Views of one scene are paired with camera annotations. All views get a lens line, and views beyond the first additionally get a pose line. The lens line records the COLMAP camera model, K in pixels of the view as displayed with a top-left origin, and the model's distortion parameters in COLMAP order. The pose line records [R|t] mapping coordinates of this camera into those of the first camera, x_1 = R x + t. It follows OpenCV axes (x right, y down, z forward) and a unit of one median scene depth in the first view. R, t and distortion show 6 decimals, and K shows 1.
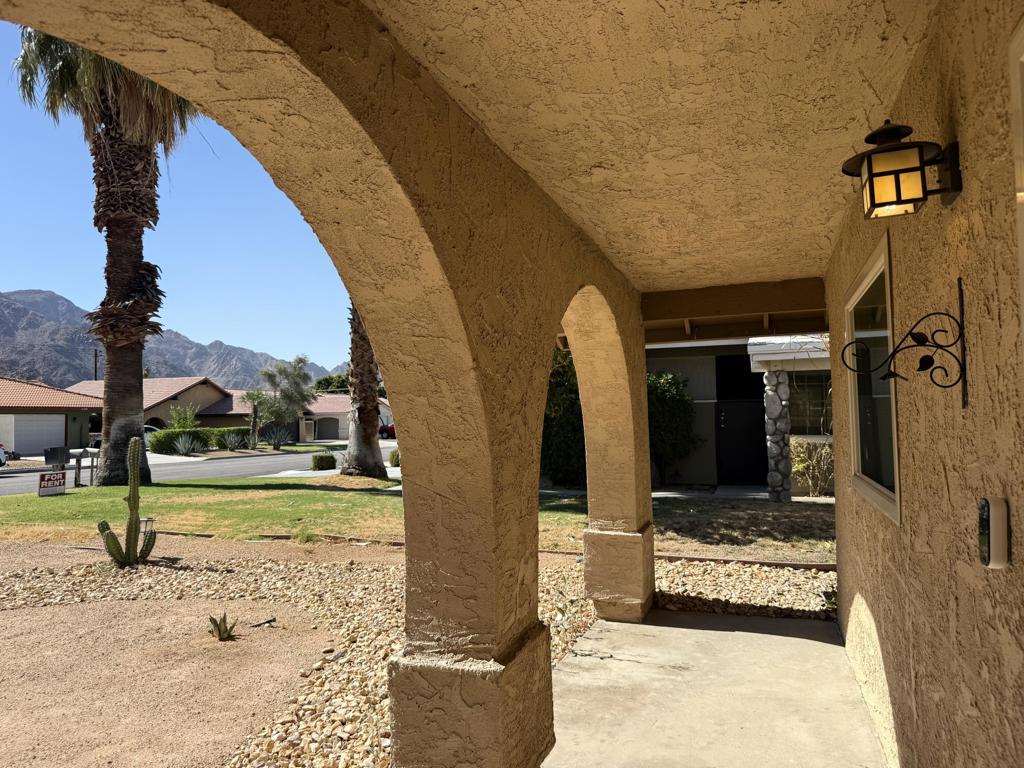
lens RADIAL K [[723.2, 0, 513.2], [0, 723.2, 387.1], [0, 0, 1]] dist [0.089695, -0.114266]
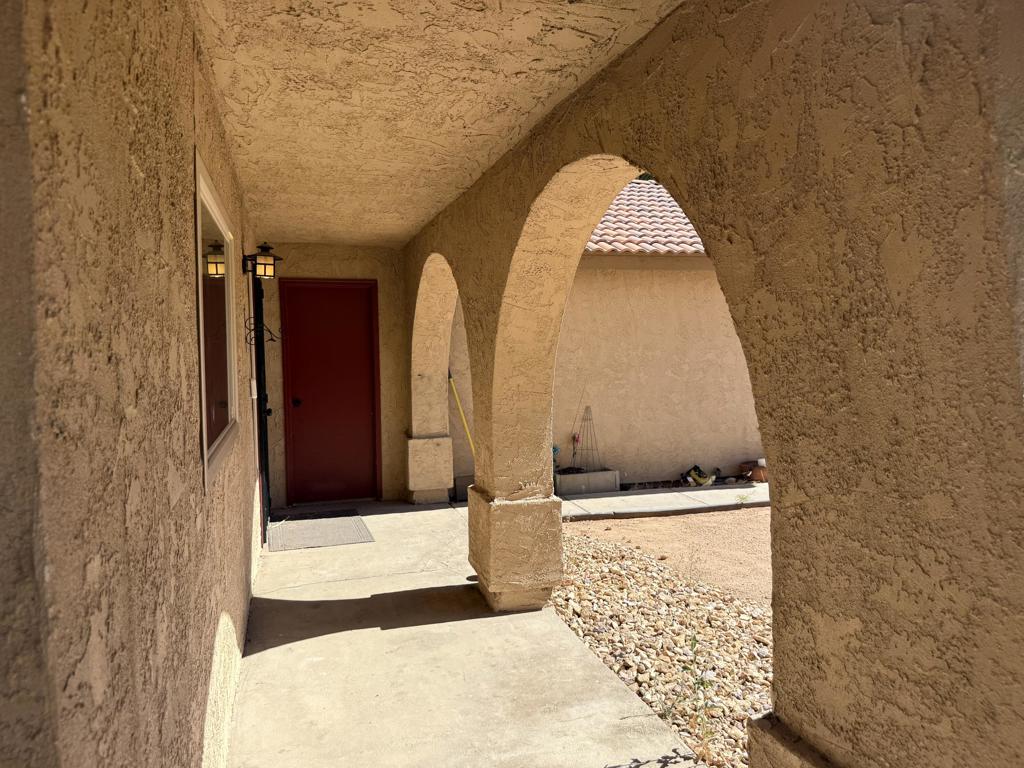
lens RADIAL K [[723.2, 0, 513.2], [0, 723.2, 387.1], [0, 0, 1]] dist [0.089695, -0.114266]
pose [[-0.802501, 0.056928, -0.593929, 0.680885], [0.052478, 0.998315, 0.024782, 0.059983], [0.594339, -0.011281, -0.804136, 1.796524]]
